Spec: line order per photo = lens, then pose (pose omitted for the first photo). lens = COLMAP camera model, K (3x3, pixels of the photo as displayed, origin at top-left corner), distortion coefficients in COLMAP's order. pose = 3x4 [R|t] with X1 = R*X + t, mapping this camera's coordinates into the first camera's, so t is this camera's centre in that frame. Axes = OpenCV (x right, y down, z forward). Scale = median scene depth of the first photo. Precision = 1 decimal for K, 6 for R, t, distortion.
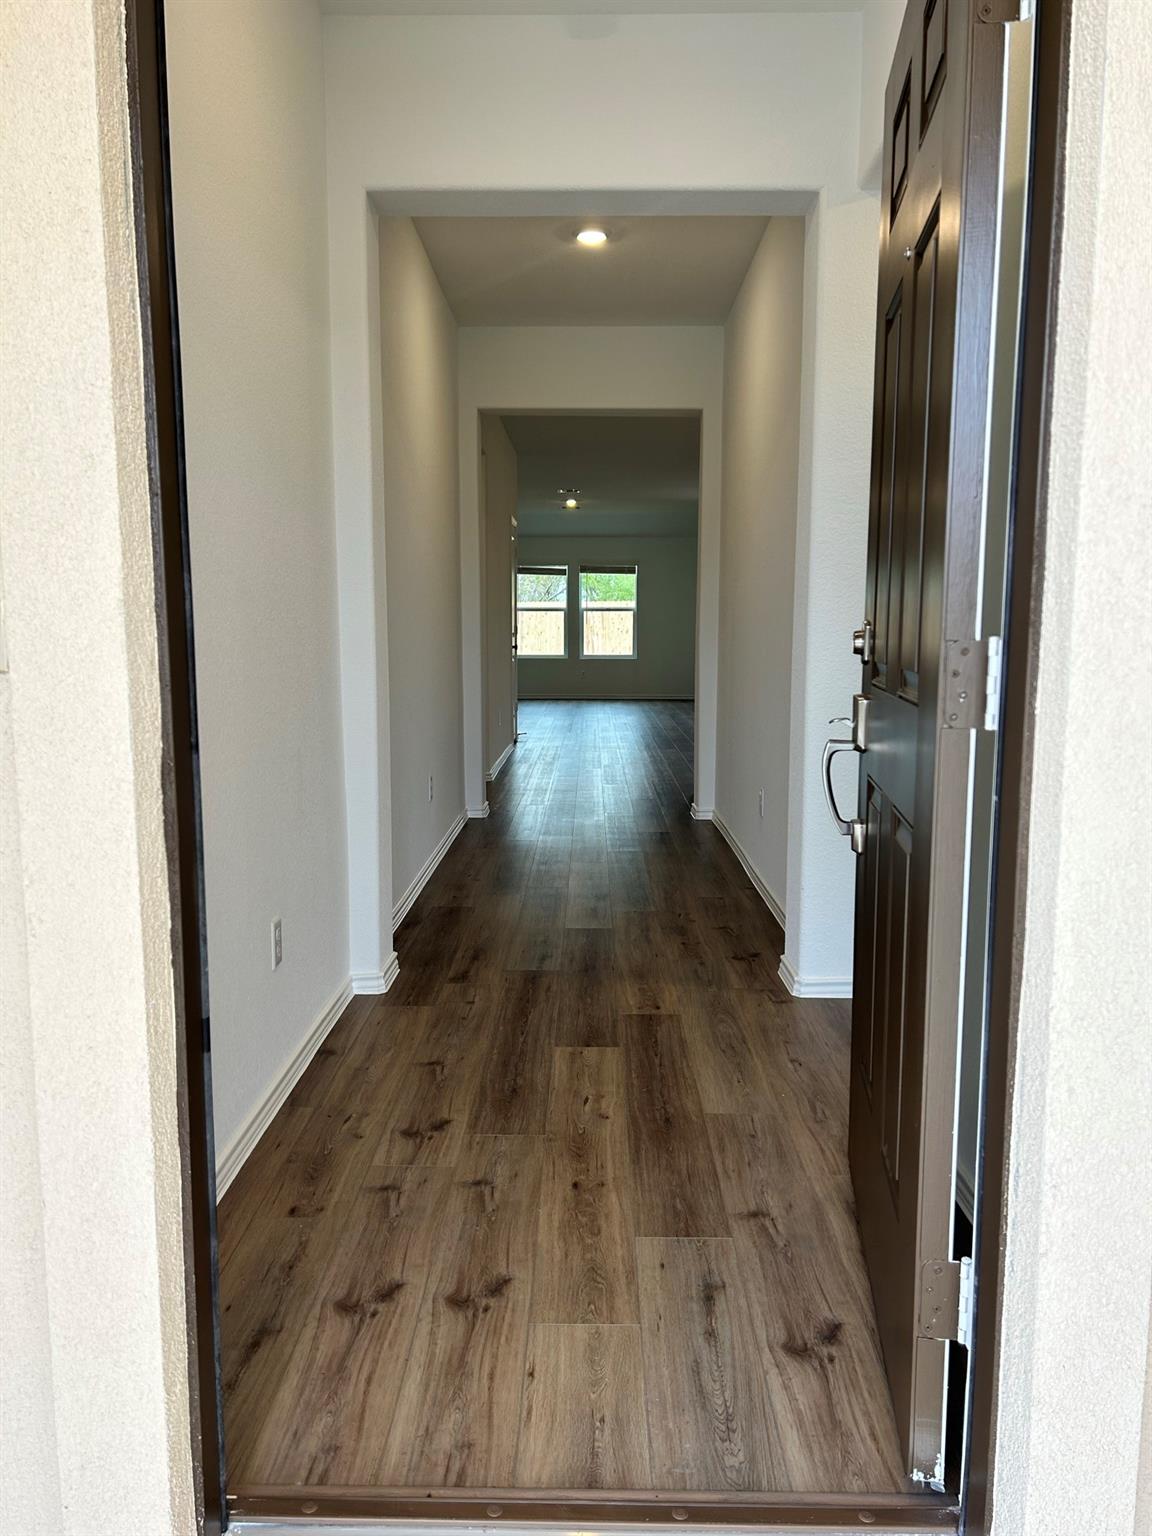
lens RADIAL K [[1154.0, 0, 574.1], [0, 1154.0, 772.8], [0, 0, 1]] dist [0.073232, -0.069129]
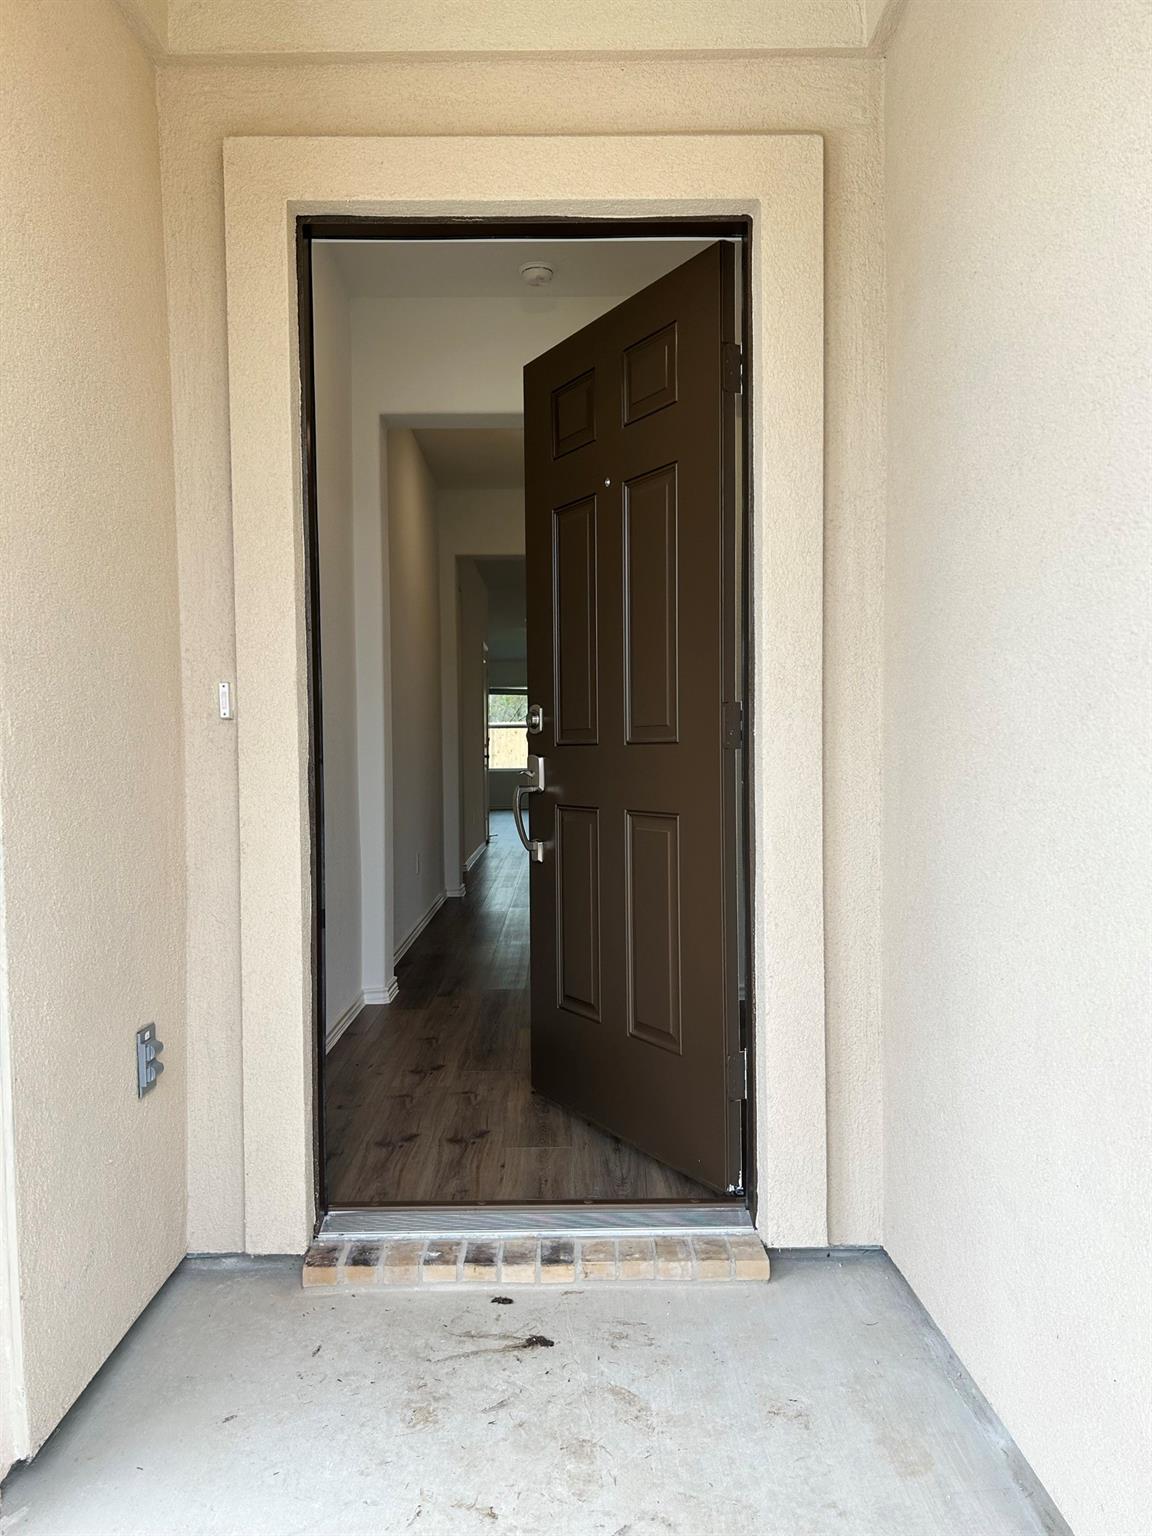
lens RADIAL K [[1154.0, 0, 577.9], [0, 1154.0, 765.2], [0, 0, 1]] dist [0.073232, -0.069129]
pose [[0.999516, -0.011307, 0.028986, 0.019580], [0.014492, 0.993587, -0.112138, 0.111007], [-0.027532, 0.112503, 0.993270, -0.482407]]
